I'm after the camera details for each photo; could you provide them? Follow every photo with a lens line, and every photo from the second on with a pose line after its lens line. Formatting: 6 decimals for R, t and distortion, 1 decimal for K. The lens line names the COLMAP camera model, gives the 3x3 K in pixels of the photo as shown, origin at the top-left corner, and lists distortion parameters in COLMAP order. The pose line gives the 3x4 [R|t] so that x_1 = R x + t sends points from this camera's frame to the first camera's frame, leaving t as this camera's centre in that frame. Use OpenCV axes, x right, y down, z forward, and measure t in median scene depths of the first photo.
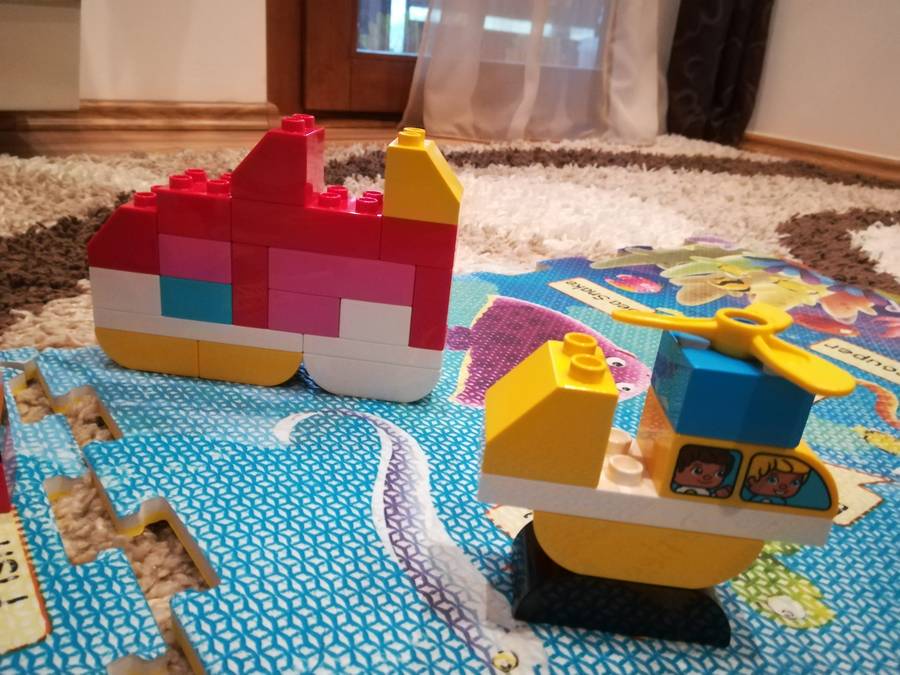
lens RADIAL K [[731.7, 0, 450.0], [0, 731.7, 337.5], [0, 0, 1]] dist [0.047108, -0.103221]
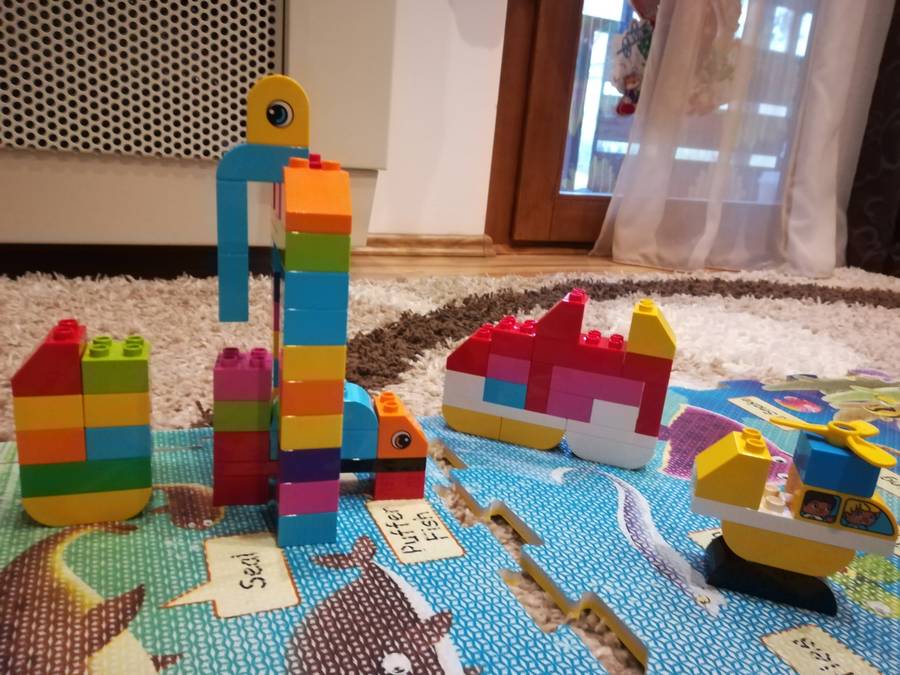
lens RADIAL K [[722.9, 0, 428.2], [0, 722.9, 337.1], [0, 0, 1]] dist [0.027476, -0.059688]
pose [[0.967215, 0.056017, -0.247704, -0.082712], [-0.089172, 0.988176, -0.124722, 0.031992], [0.237788, 0.142721, 0.960774, -0.473791]]
